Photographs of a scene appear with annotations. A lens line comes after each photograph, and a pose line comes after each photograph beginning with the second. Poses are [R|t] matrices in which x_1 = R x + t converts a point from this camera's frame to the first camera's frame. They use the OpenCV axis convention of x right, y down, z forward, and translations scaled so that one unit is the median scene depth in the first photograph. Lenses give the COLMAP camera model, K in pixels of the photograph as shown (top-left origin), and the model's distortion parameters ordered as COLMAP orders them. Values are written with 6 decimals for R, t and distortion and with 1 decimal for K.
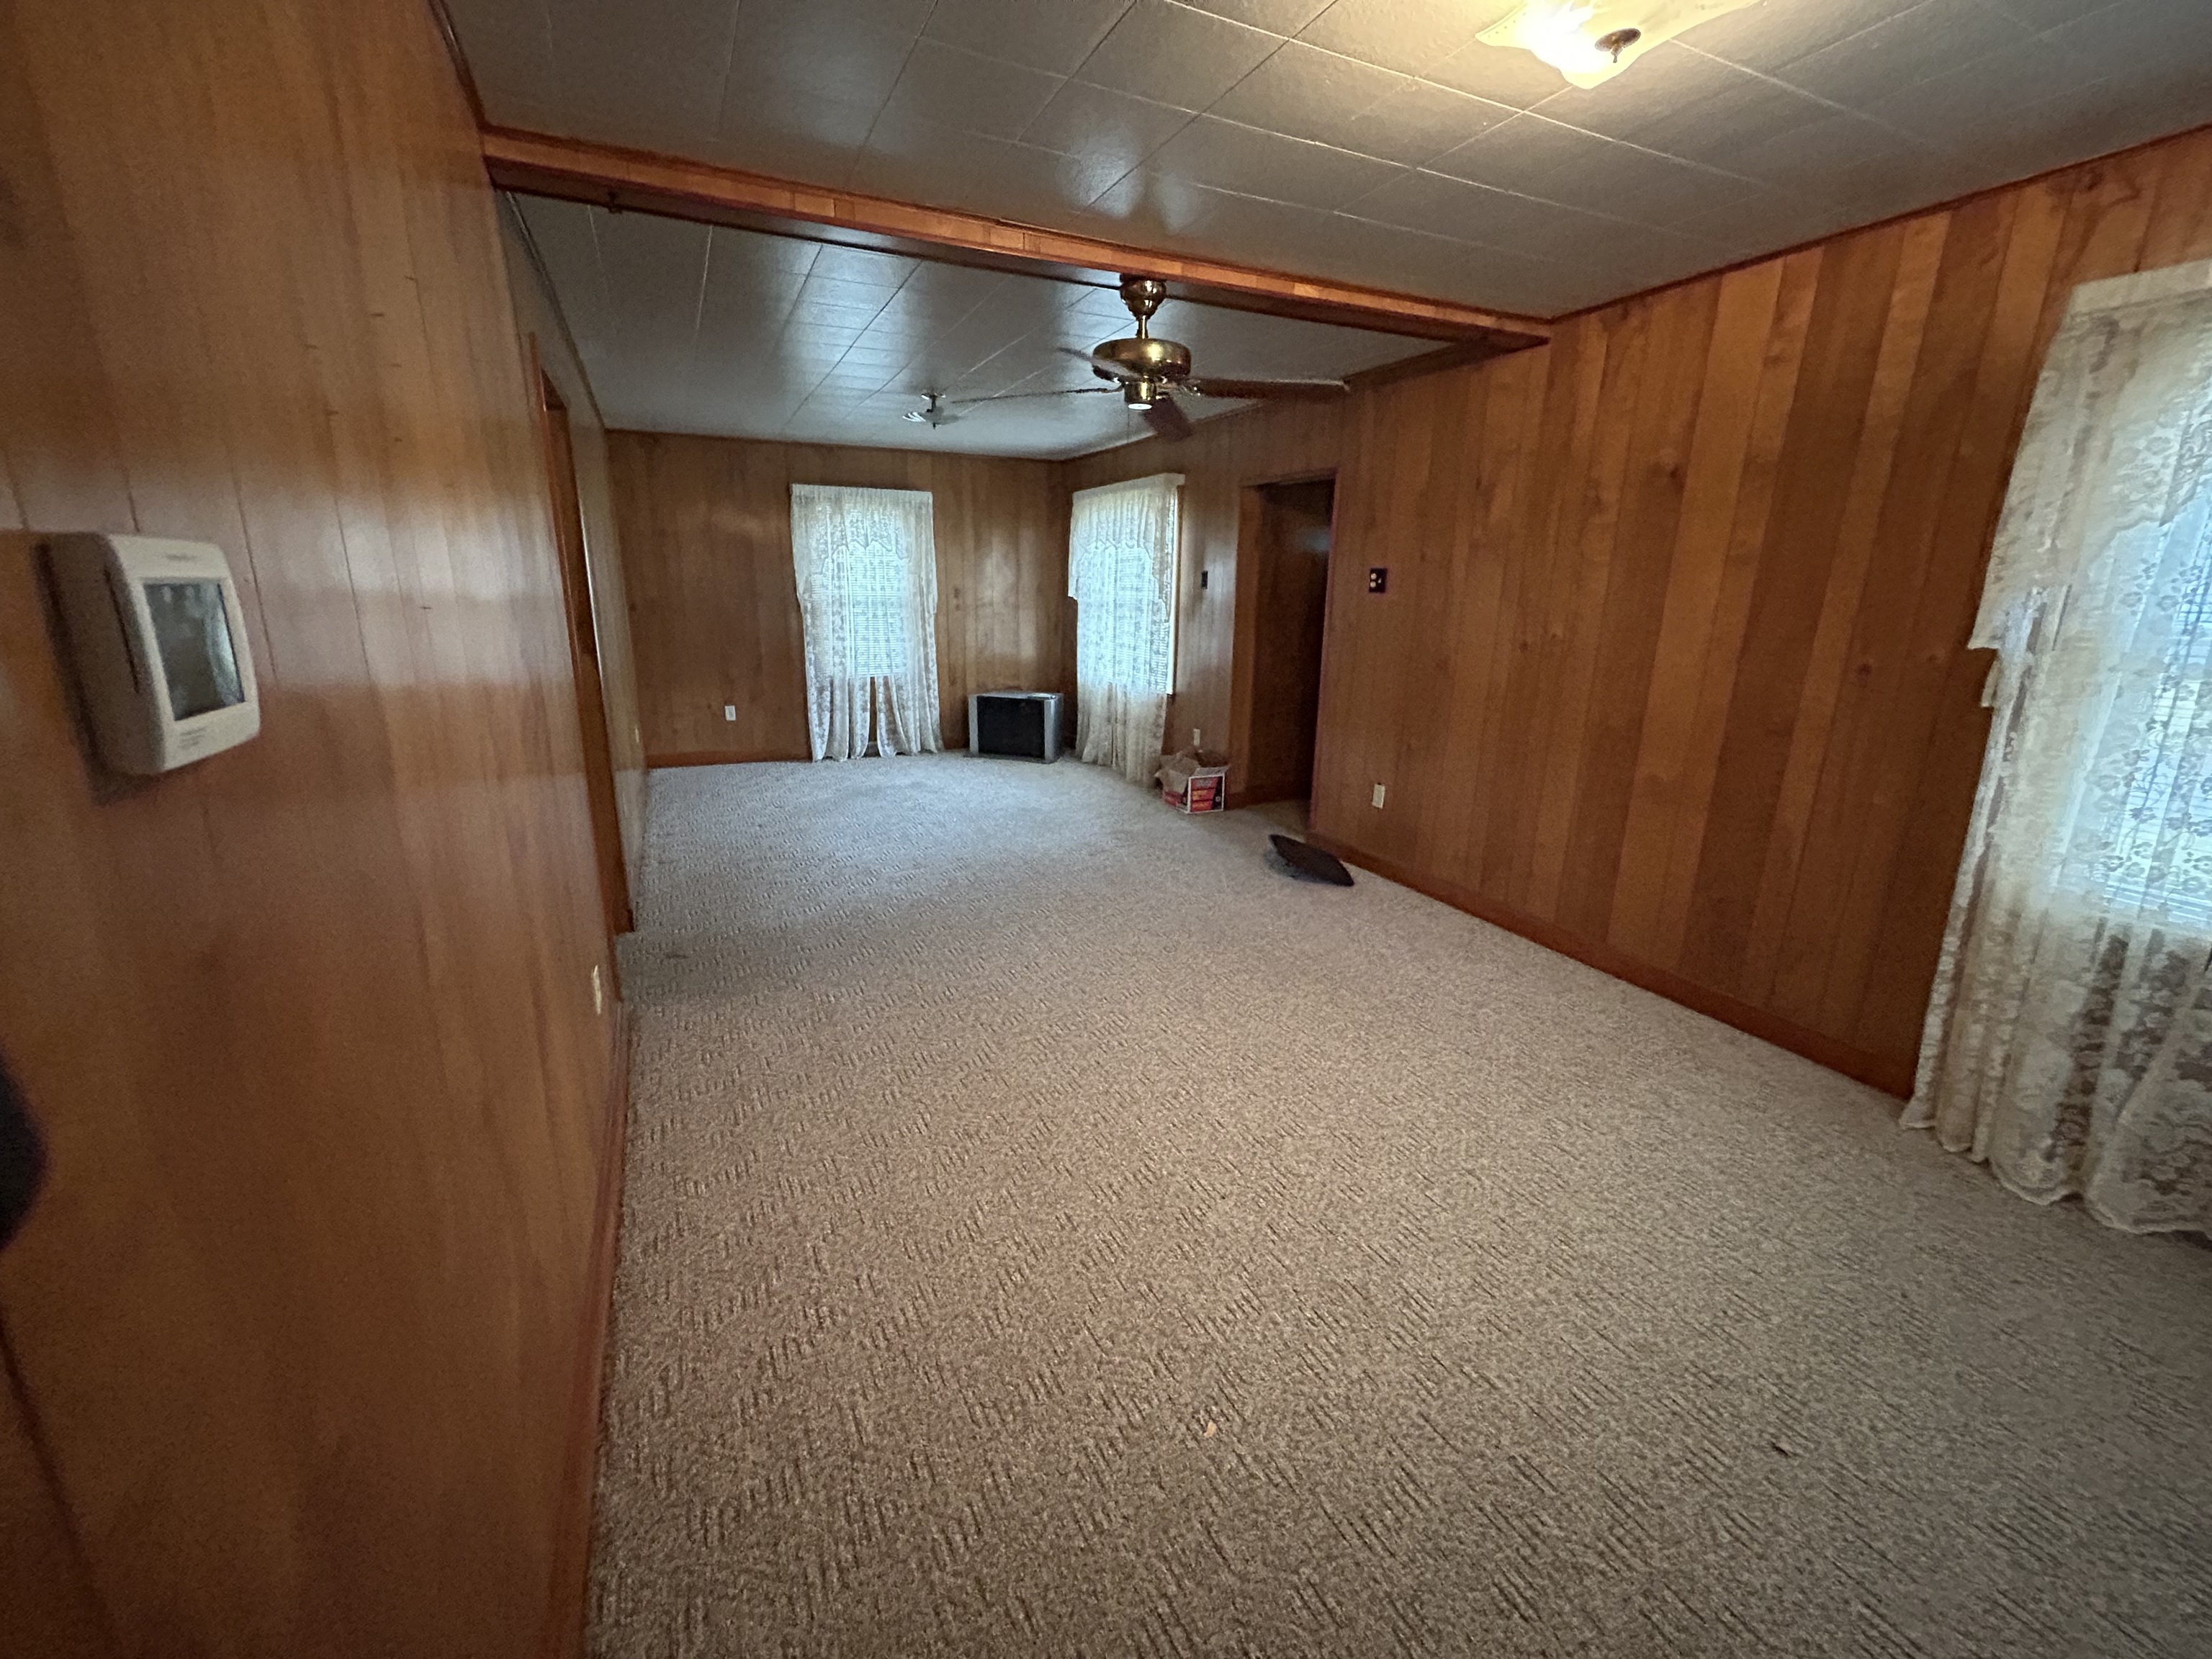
lens RADIAL K [[898.5, 0, 1097.9], [0, 898.5, 831.4], [0, 0, 1]] dist [-0.000925, 0.000389]
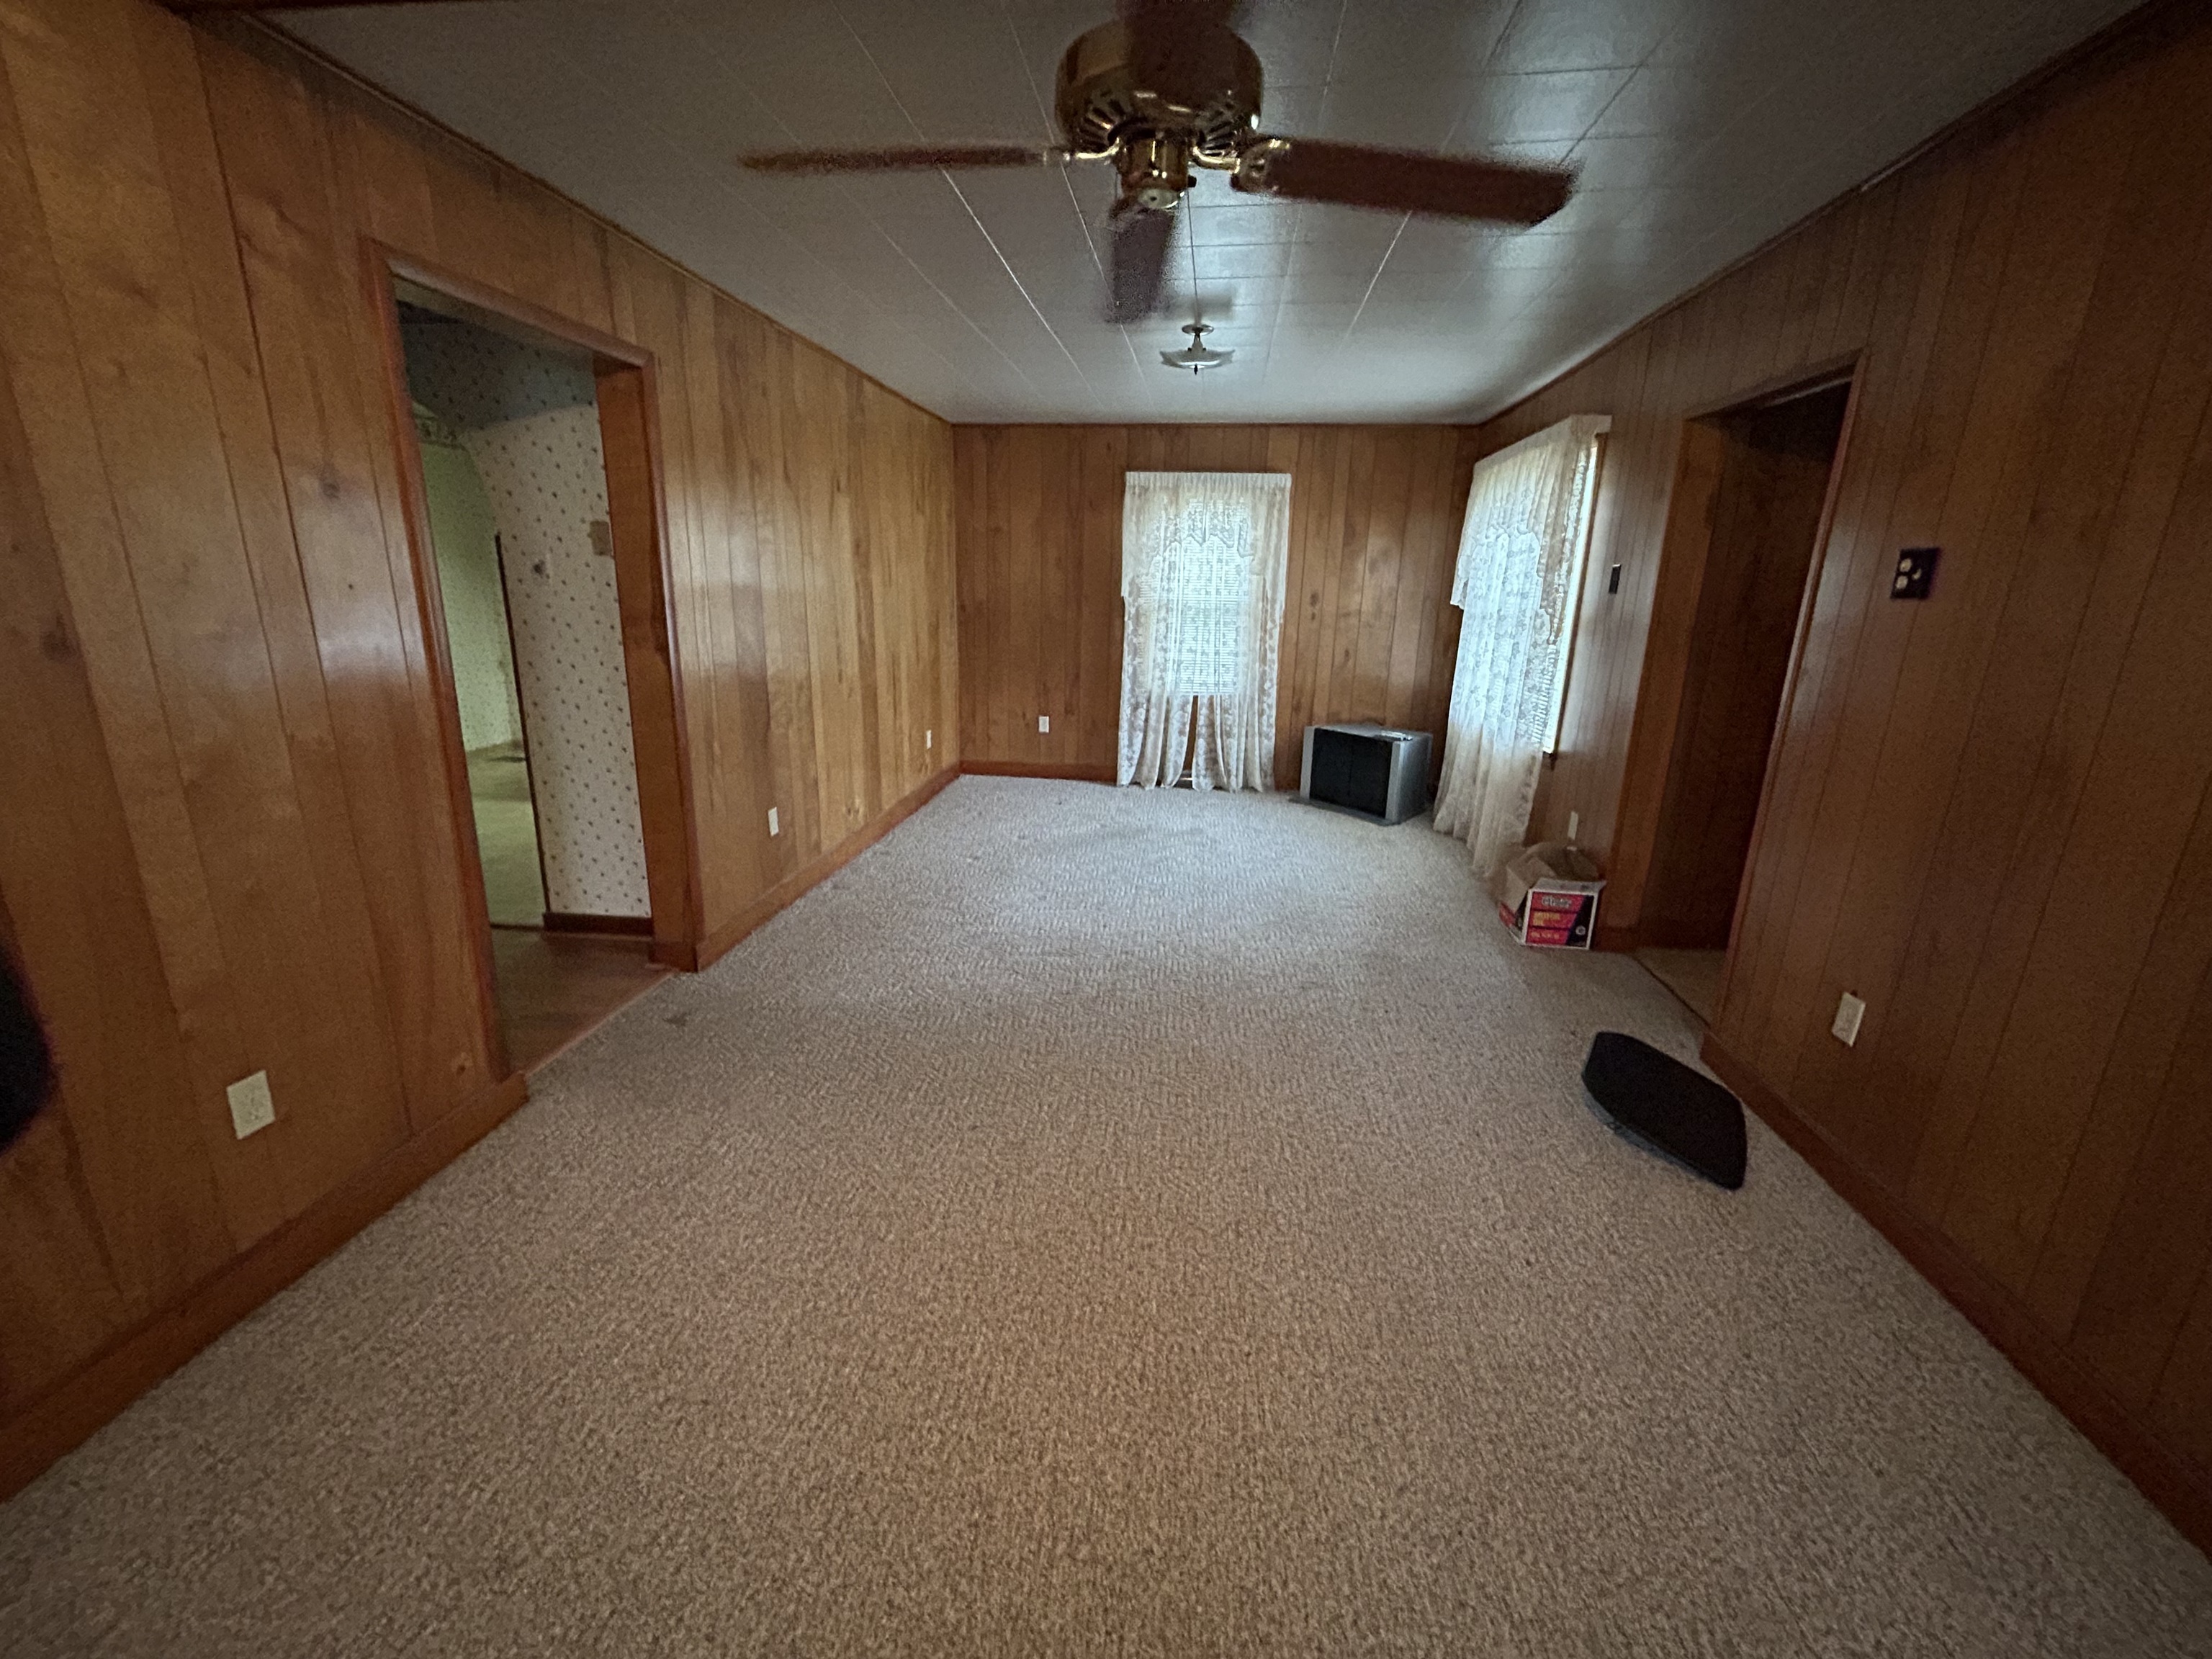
lens RADIAL K [[898.5, 0, 1100.2], [0, 898.5, 829.6], [0, 0, 1]] dist [-0.000925, 0.000389]
pose [[0.849012, 0.144076, -0.508350, 0.125918], [-0.150943, 0.988147, 0.027964, -0.057633], [0.506354, 0.052990, 0.860696, 0.233133]]
